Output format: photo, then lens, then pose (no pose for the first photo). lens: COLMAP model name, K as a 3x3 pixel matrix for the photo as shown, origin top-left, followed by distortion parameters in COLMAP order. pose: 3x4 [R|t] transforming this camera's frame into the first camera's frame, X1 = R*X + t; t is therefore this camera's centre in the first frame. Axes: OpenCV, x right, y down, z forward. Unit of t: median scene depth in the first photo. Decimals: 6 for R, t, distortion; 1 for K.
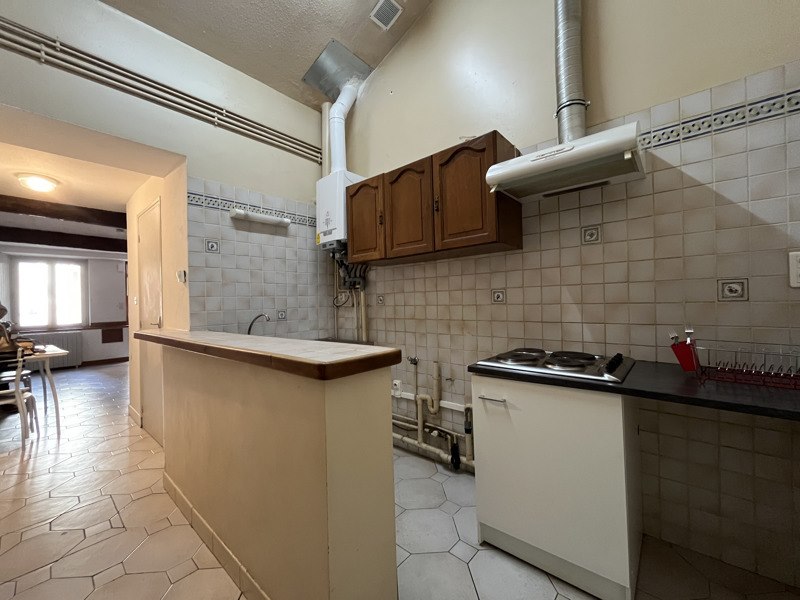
lens RADIAL K [[322.6, 0, 399.5], [0, 322.6, 300.8], [0, 0, 1]] dist [0.002746, 0.000671]
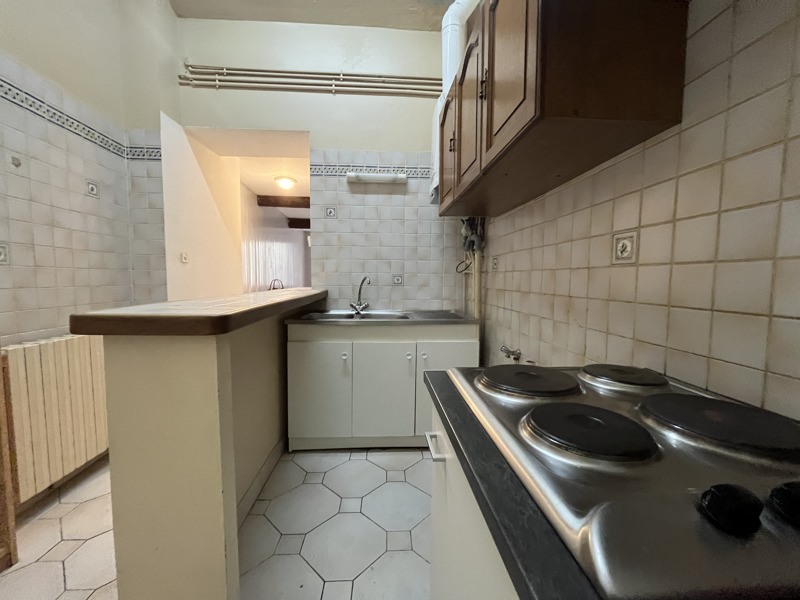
lens RADIAL K [[322.6, 0, 400.0], [0, 322.6, 299.1], [0, 0, 1]] dist [0.002746, 0.000671]
pose [[0.703379, 0.076276, -0.706711, 0.358077], [-0.025281, 0.996281, 0.082368, 0.025249], [0.710366, -0.040070, 0.702691, 0.386648]]
